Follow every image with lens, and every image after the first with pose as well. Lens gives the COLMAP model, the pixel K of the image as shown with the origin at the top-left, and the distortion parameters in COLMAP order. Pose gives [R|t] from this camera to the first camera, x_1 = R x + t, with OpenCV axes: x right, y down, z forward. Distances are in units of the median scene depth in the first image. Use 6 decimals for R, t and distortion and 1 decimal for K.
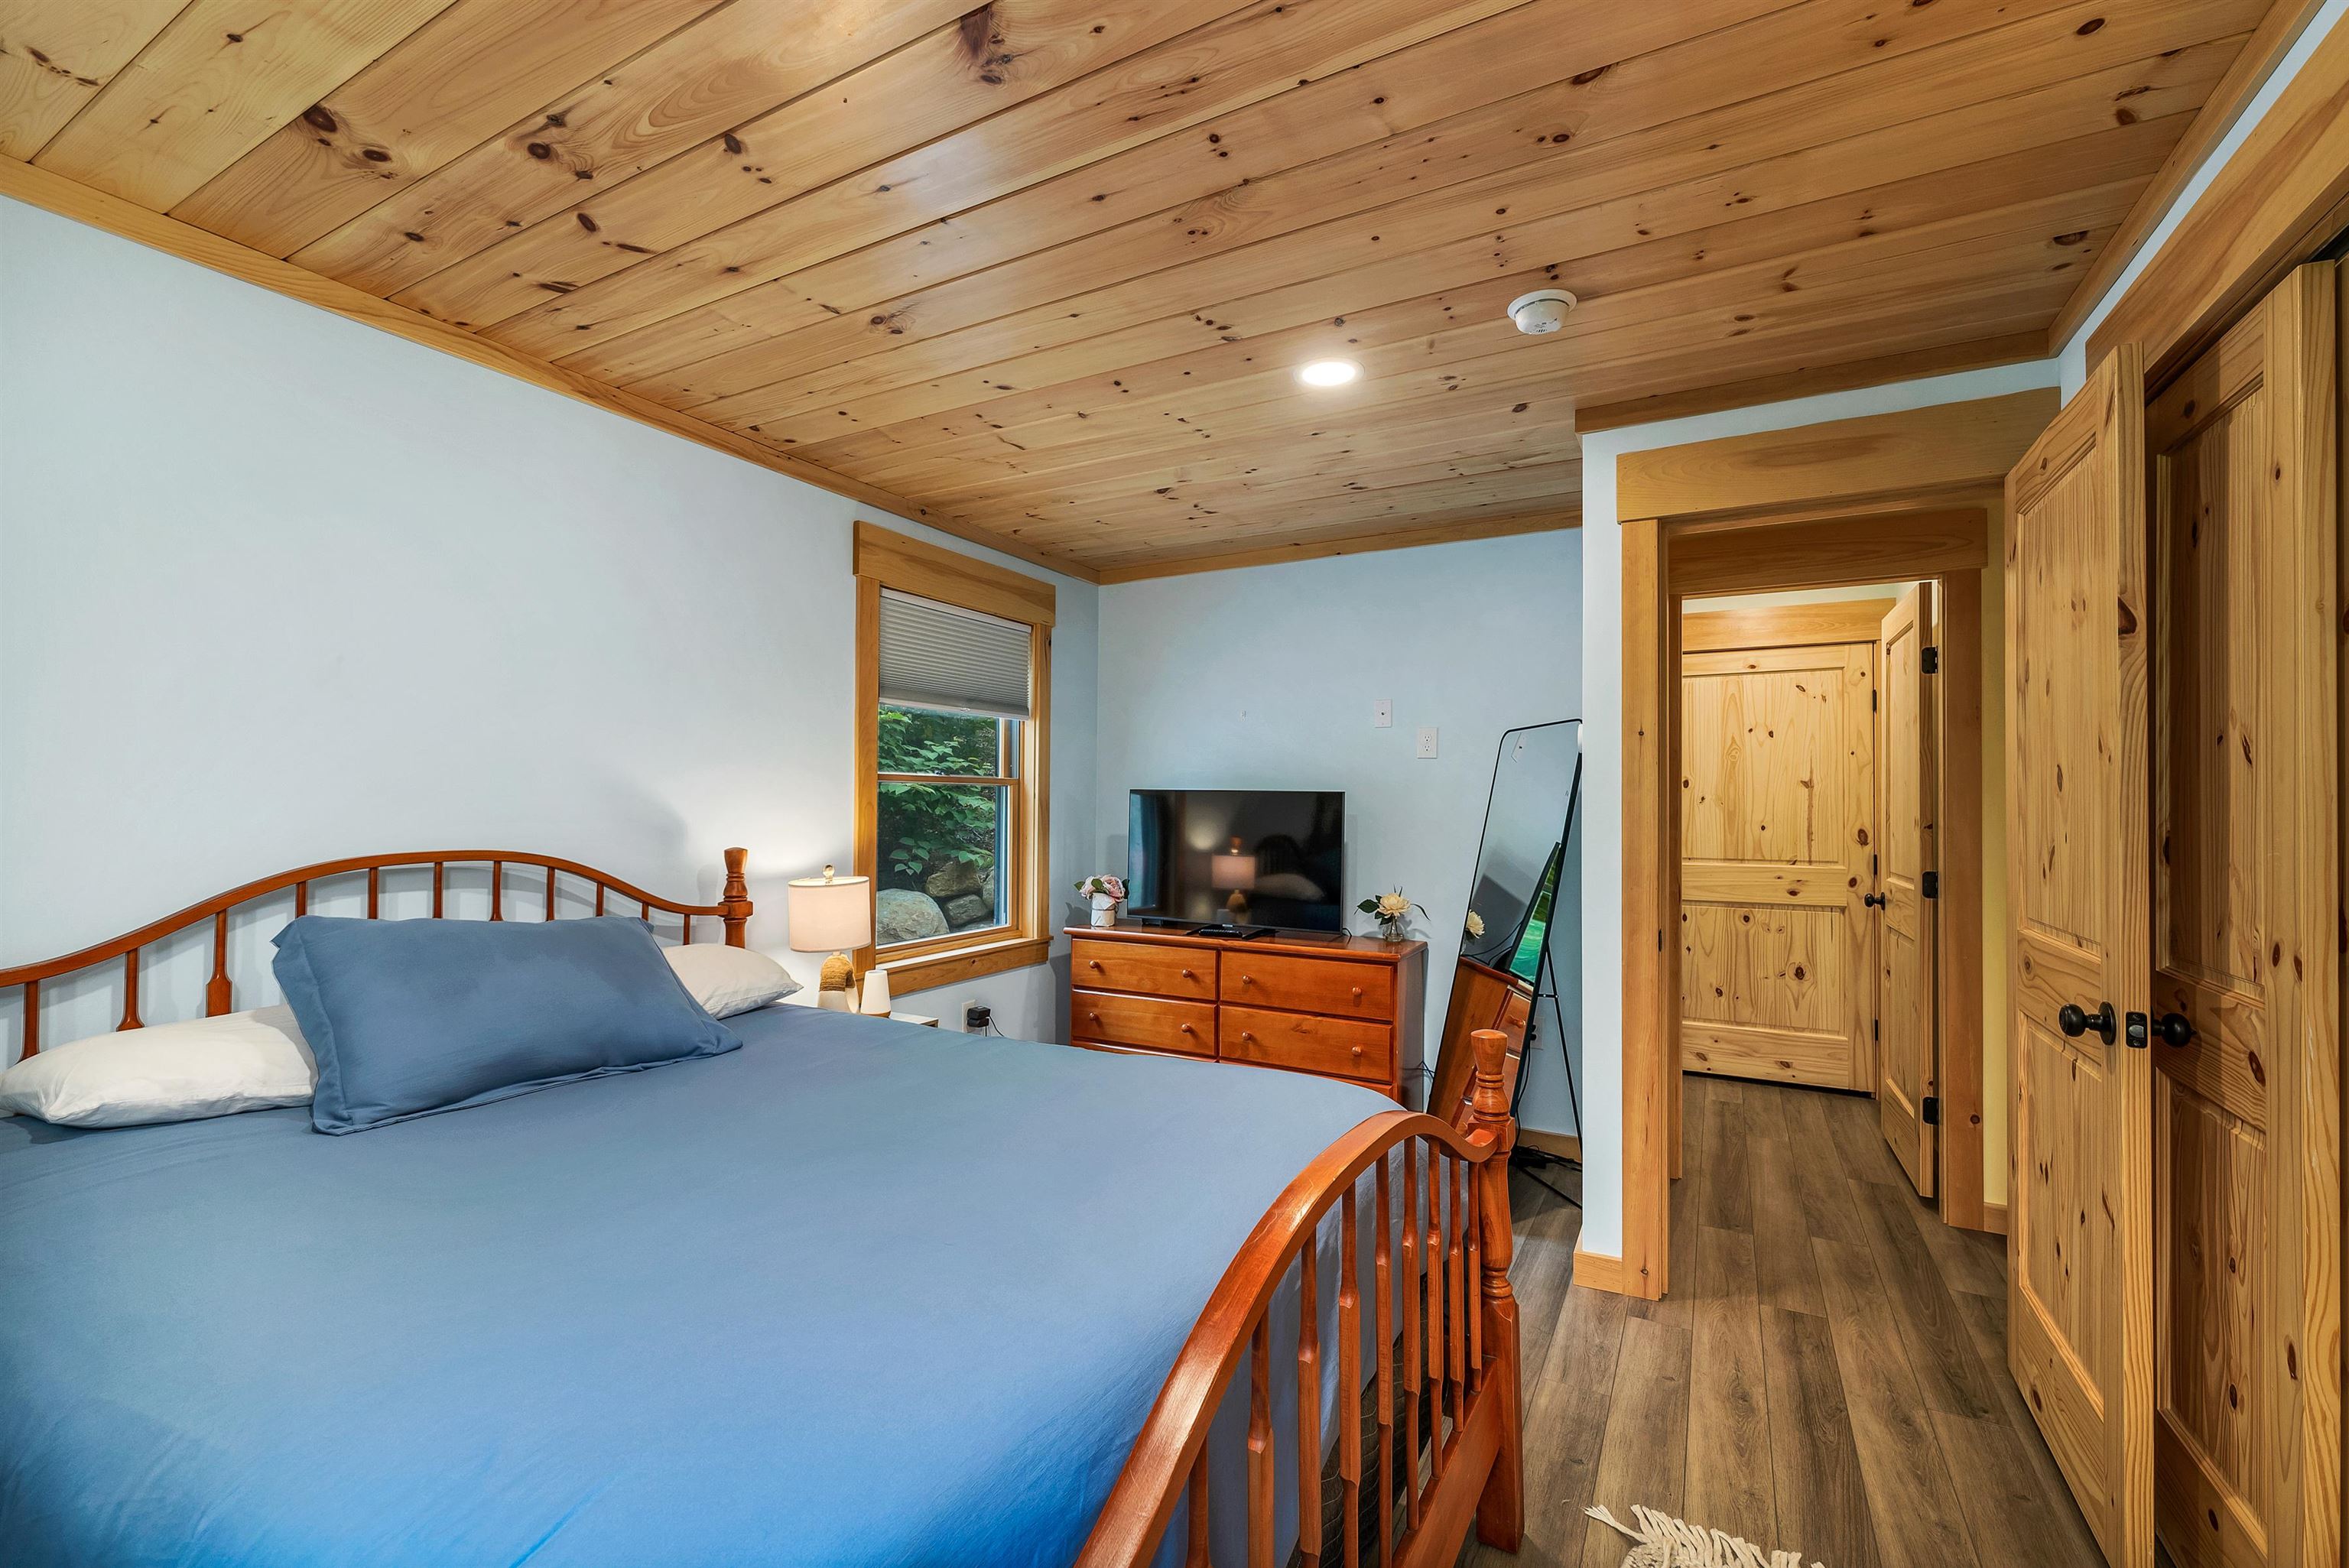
lens RADIAL K [[957.2, 0, 1168.4], [0, 957.2, 787.5], [0, 0, 1]] dist [0.001235, -0.000168]
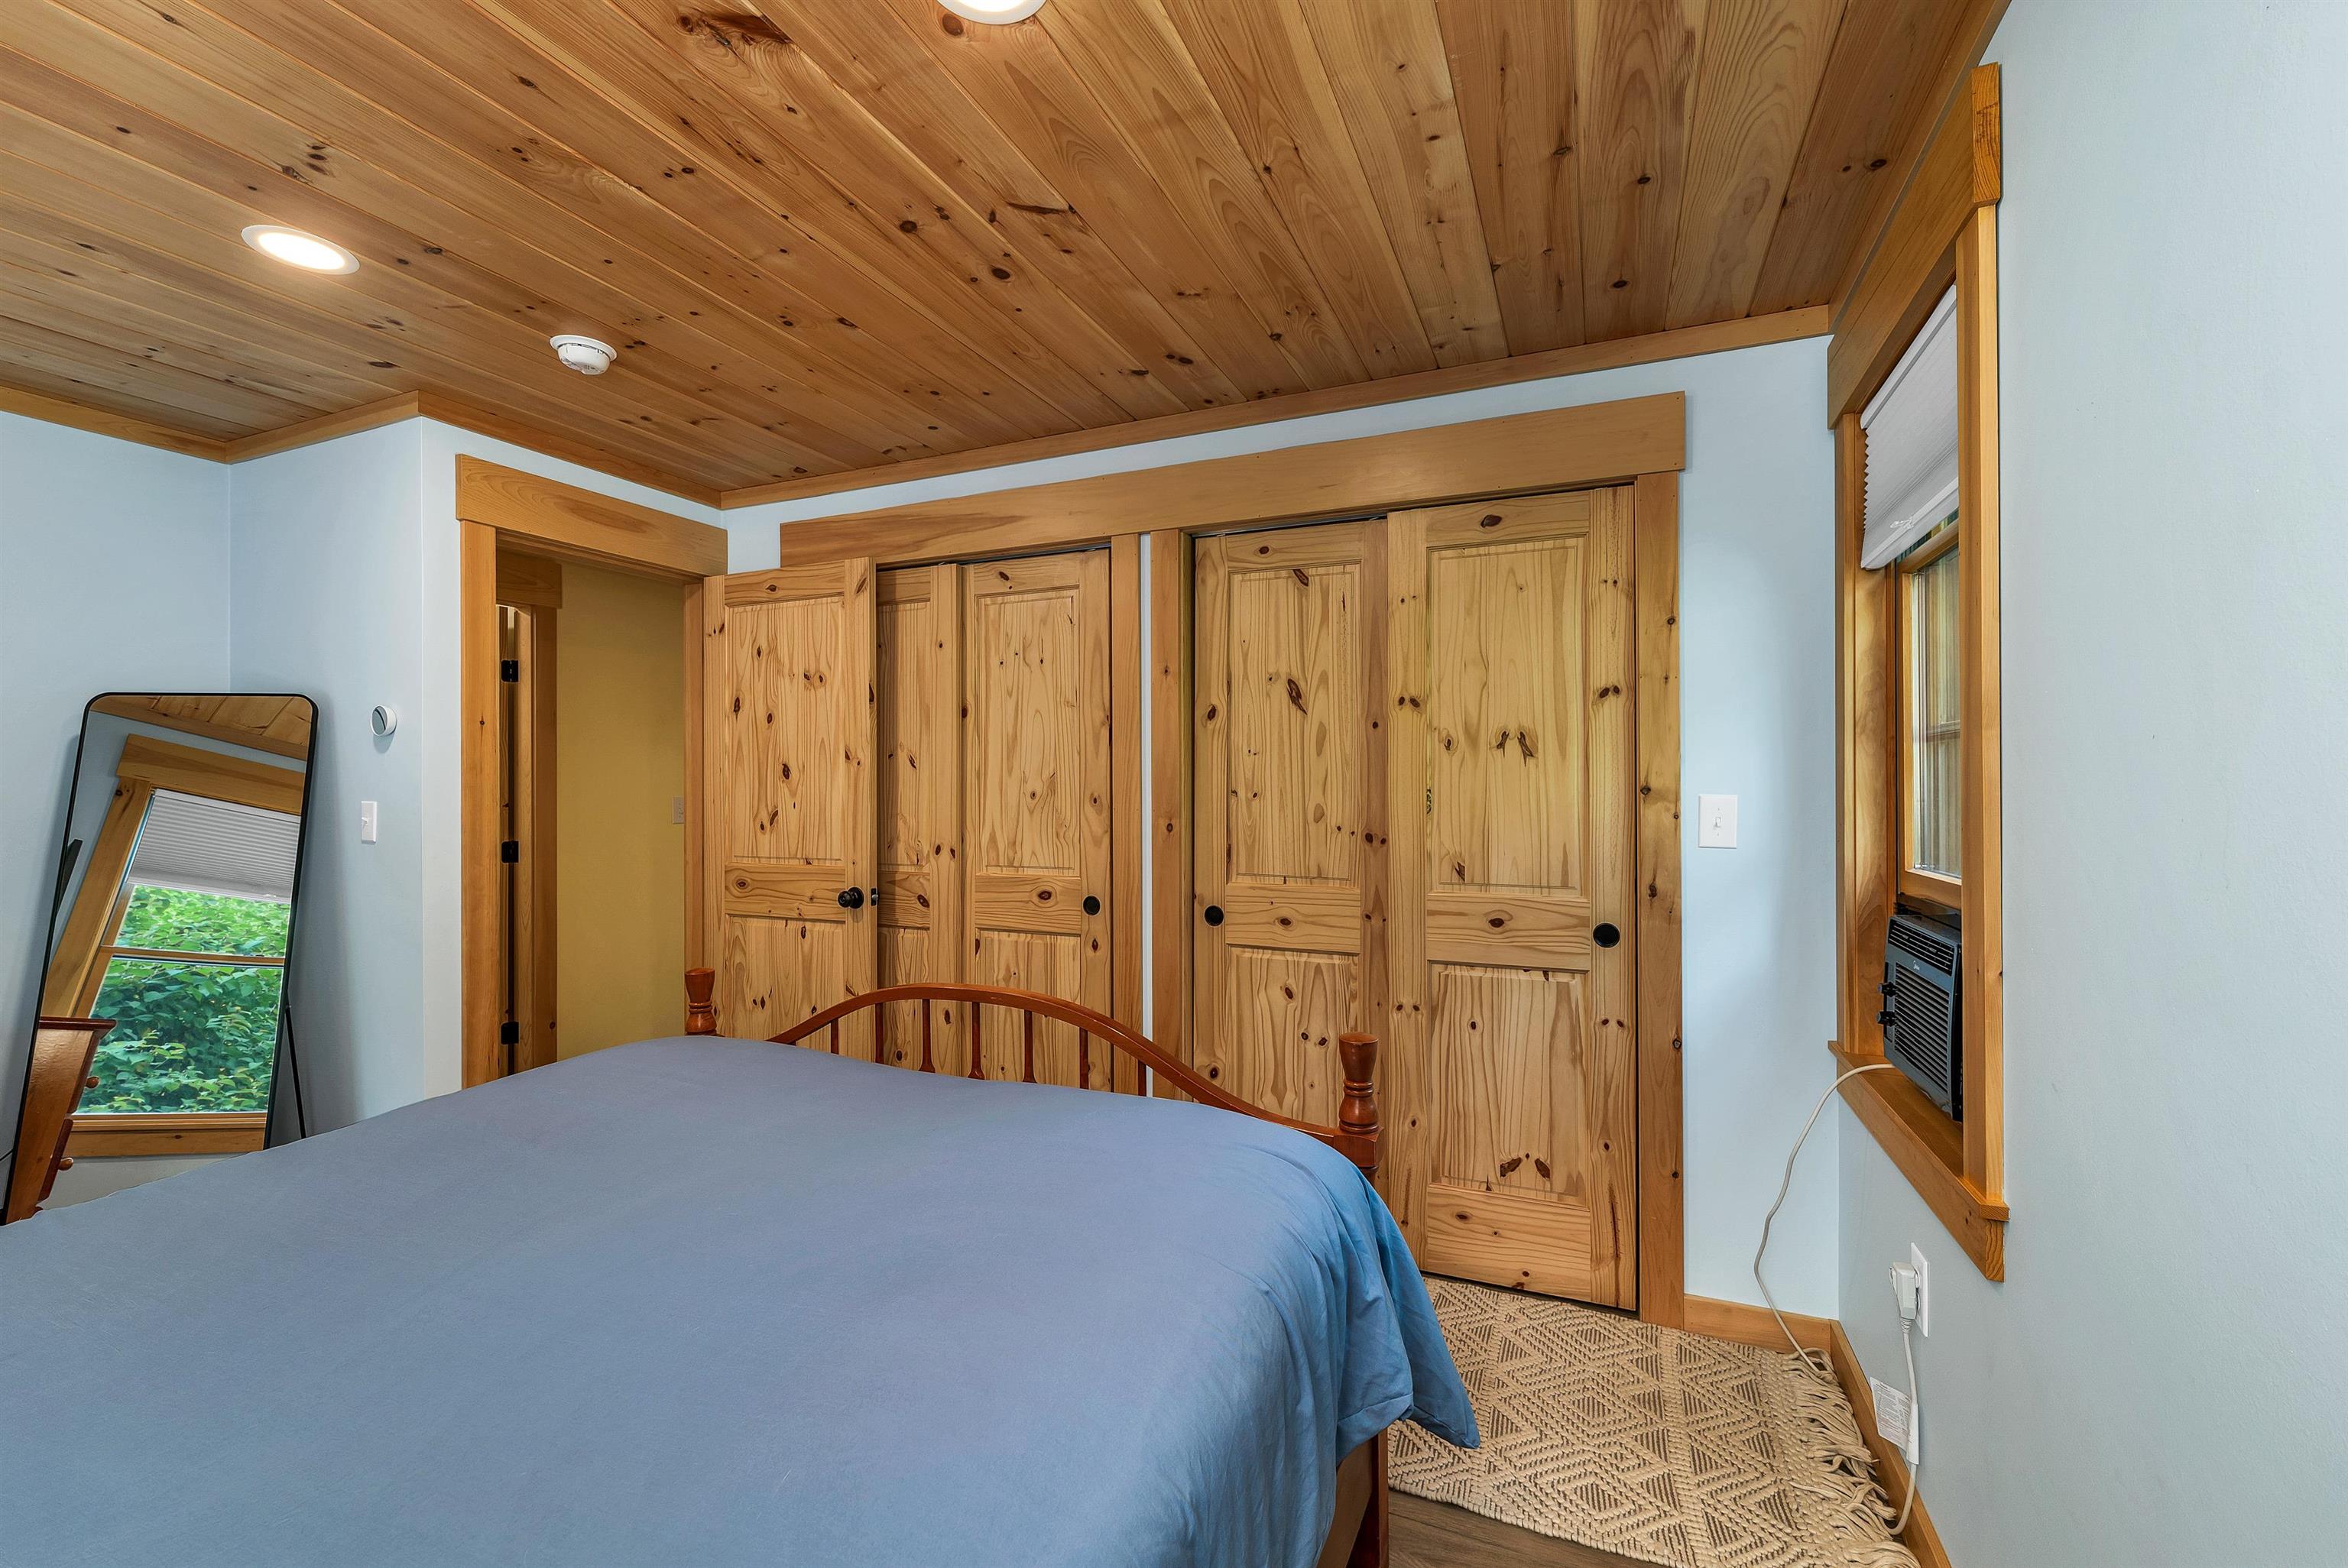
lens RADIAL K [[956.7, 0, 1165.9], [0, 956.7, 780.9], [0, 0, 1]] dist [0.001235, -0.000168]
pose [[-0.090156, -0.006408, 0.995907, -0.948339], [-0.007093, 0.999958, 0.005792, -0.009559], [-0.995902, -0.006542, -0.090198, 0.503521]]
